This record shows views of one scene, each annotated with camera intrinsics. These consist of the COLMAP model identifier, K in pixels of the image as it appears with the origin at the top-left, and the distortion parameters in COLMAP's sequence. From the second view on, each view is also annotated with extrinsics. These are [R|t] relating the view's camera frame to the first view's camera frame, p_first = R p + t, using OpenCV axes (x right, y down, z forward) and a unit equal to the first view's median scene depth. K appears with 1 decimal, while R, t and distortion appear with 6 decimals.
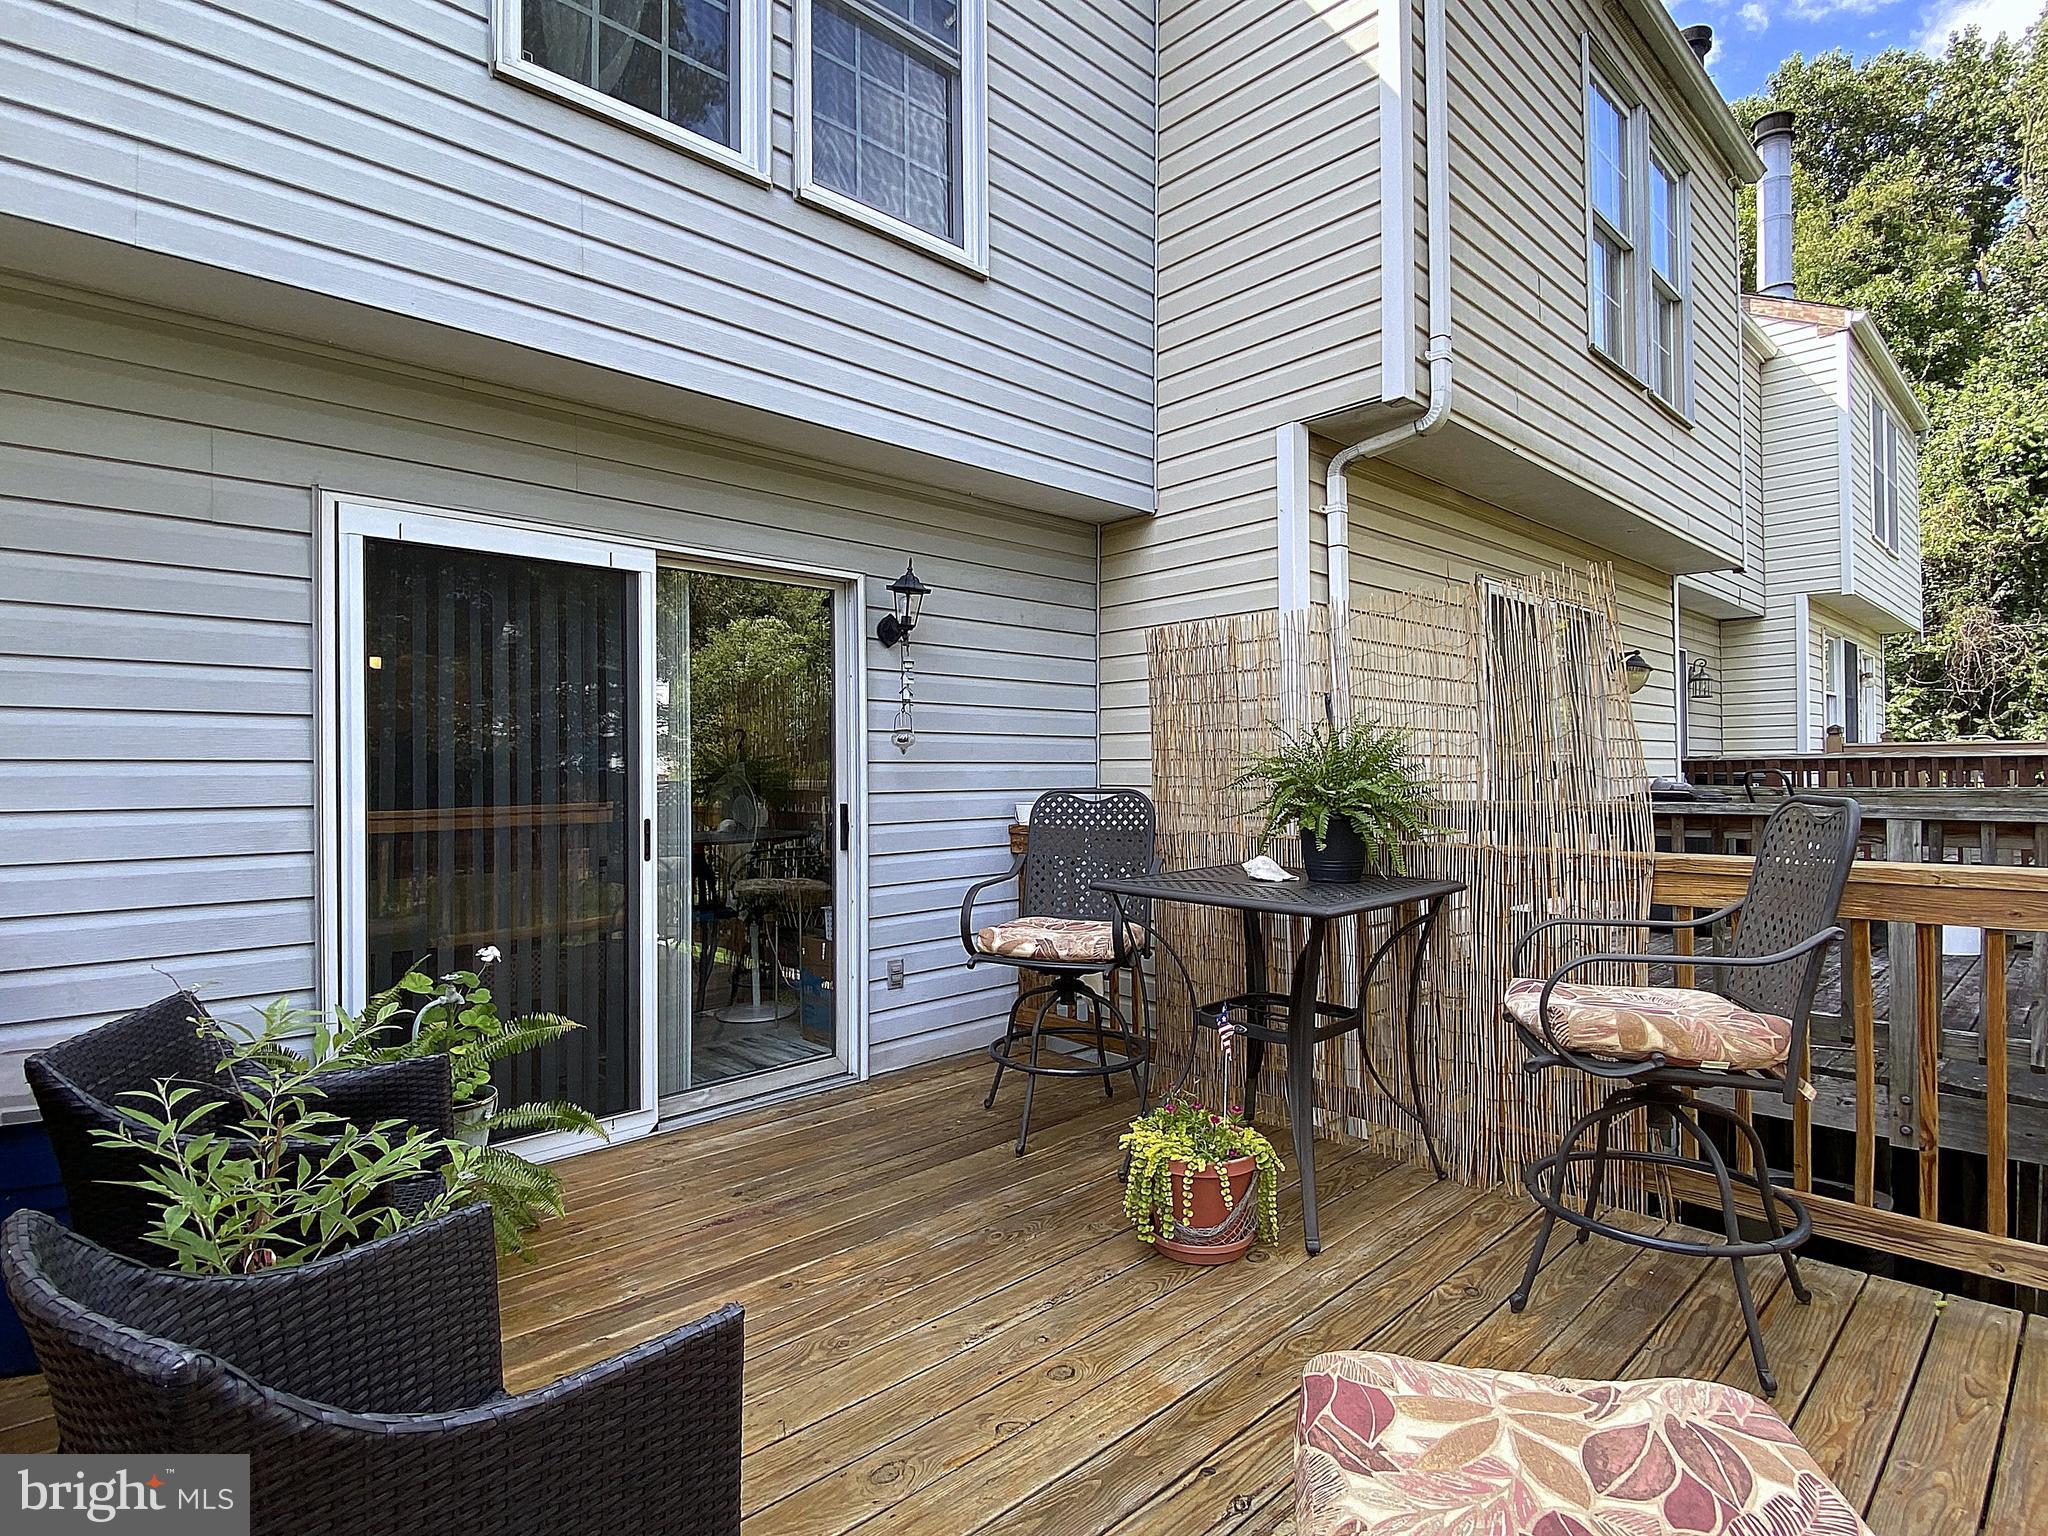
lens RADIAL K [[1036.0, 0, 1025.1], [0, 1036.0, 760.4], [0, 0, 1]] dist [0.070891, -0.062946]
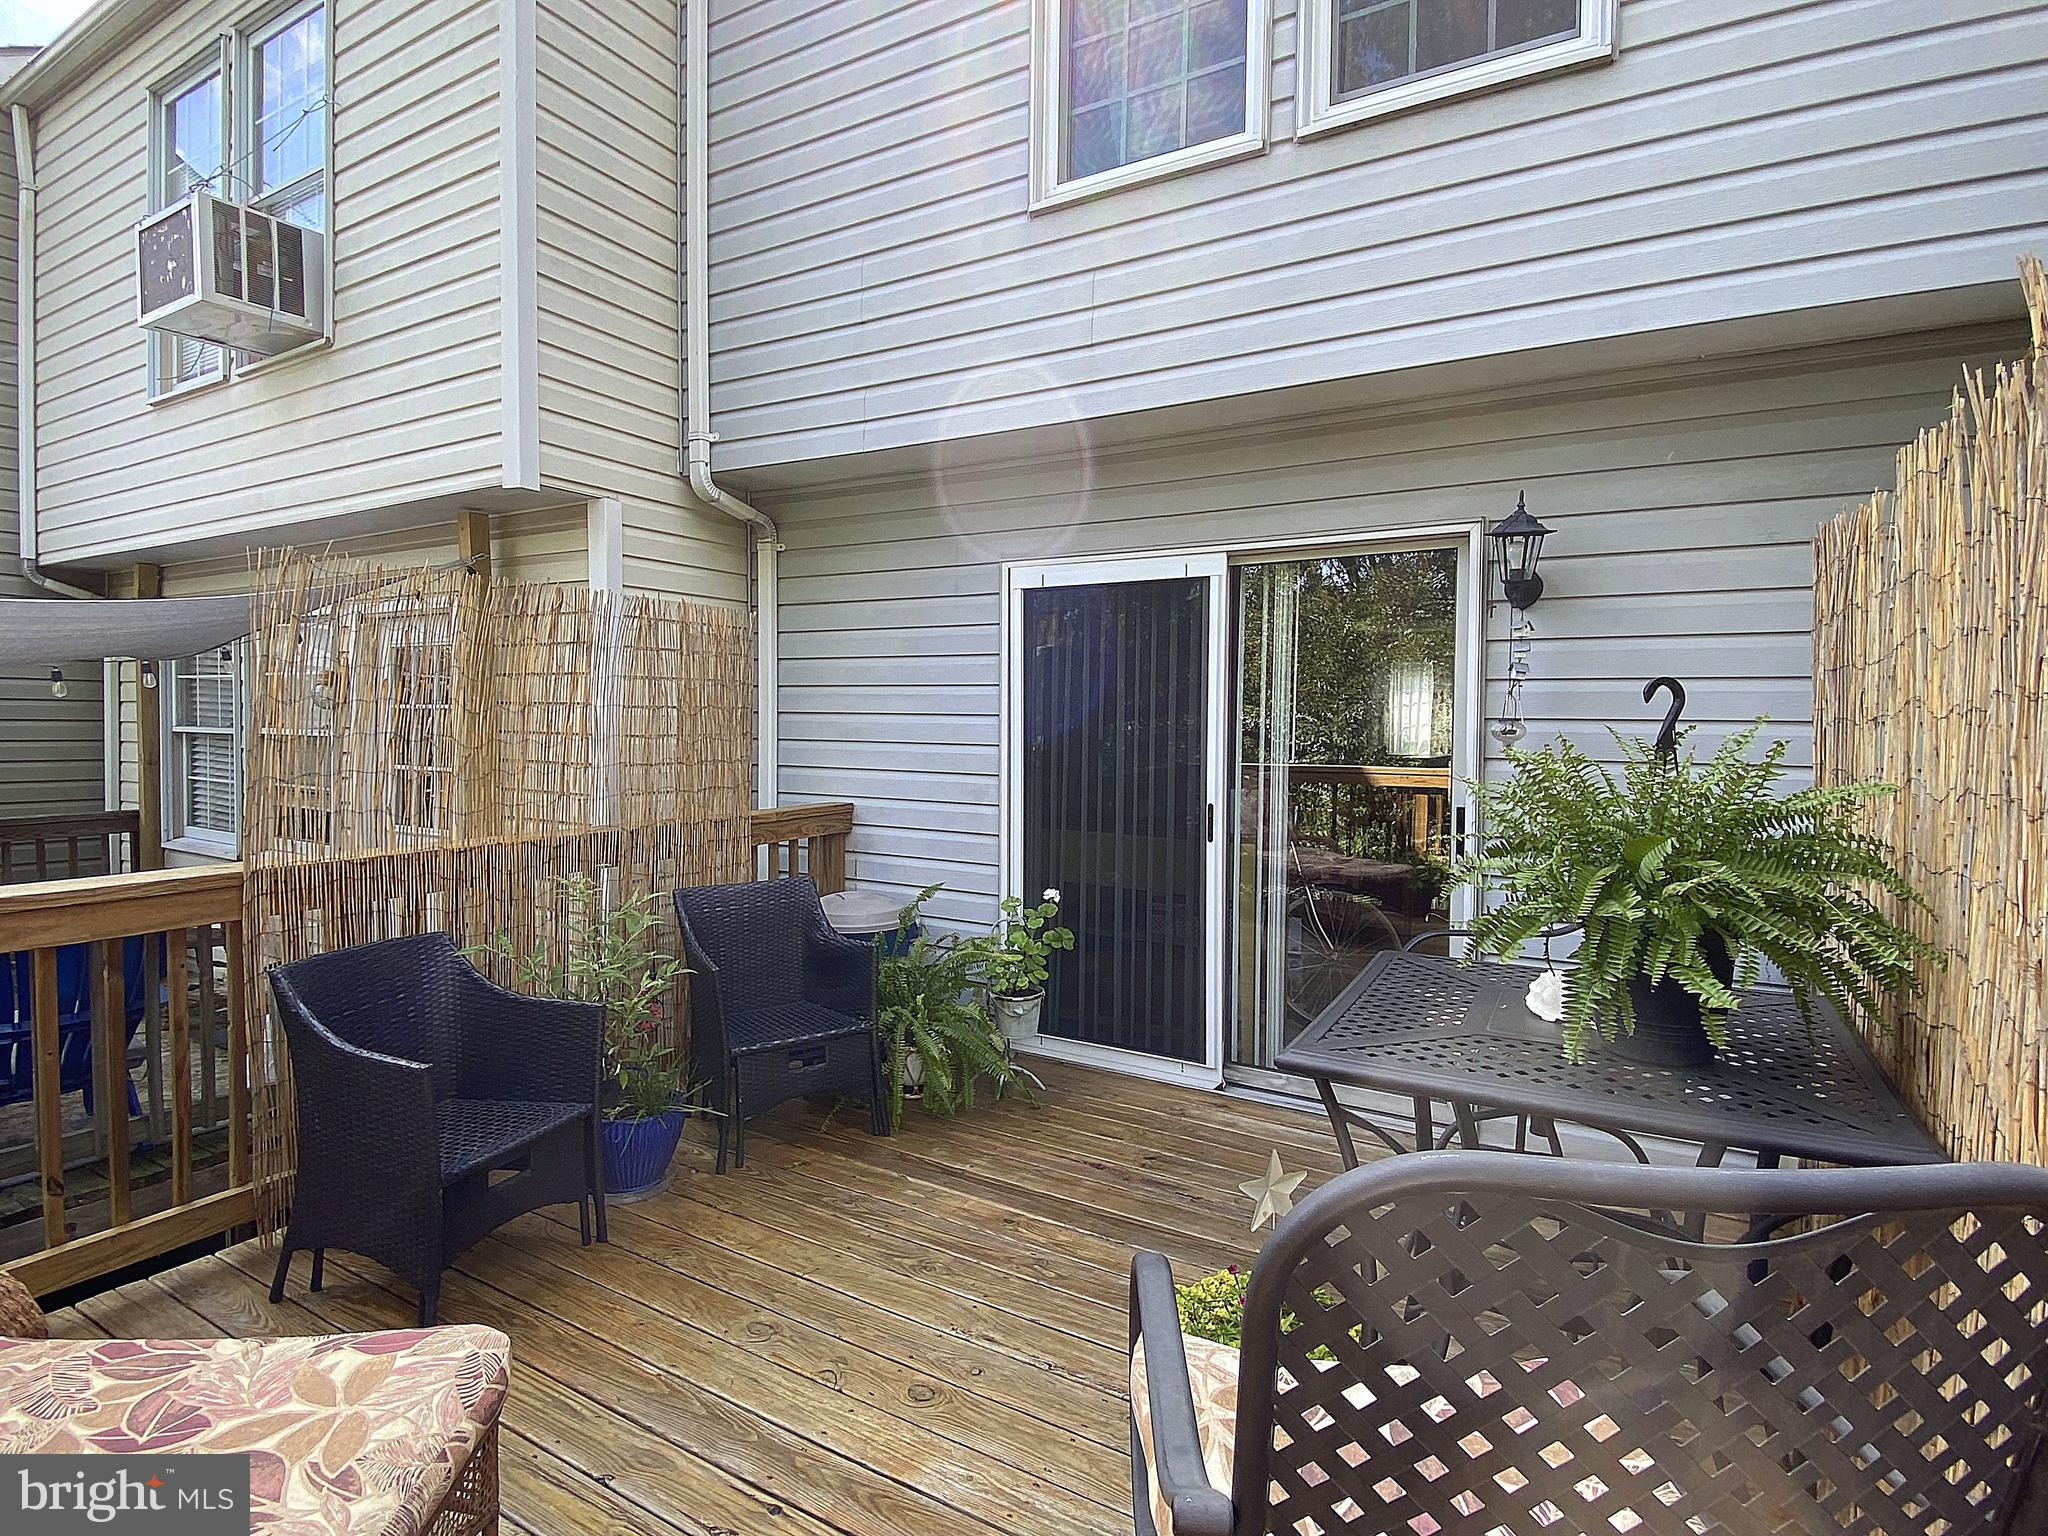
lens RADIAL K [[1036.0, 0, 1025.1], [0, 1036.0, 760.4], [0, 0, 1]] dist [0.070891, -0.062946]
pose [[0.295526, 0.050357, -0.954007, 0.614252], [-0.002175, 0.998643, 0.052039, -0.045413], [0.955332, -0.013304, 0.295235, 0.499522]]
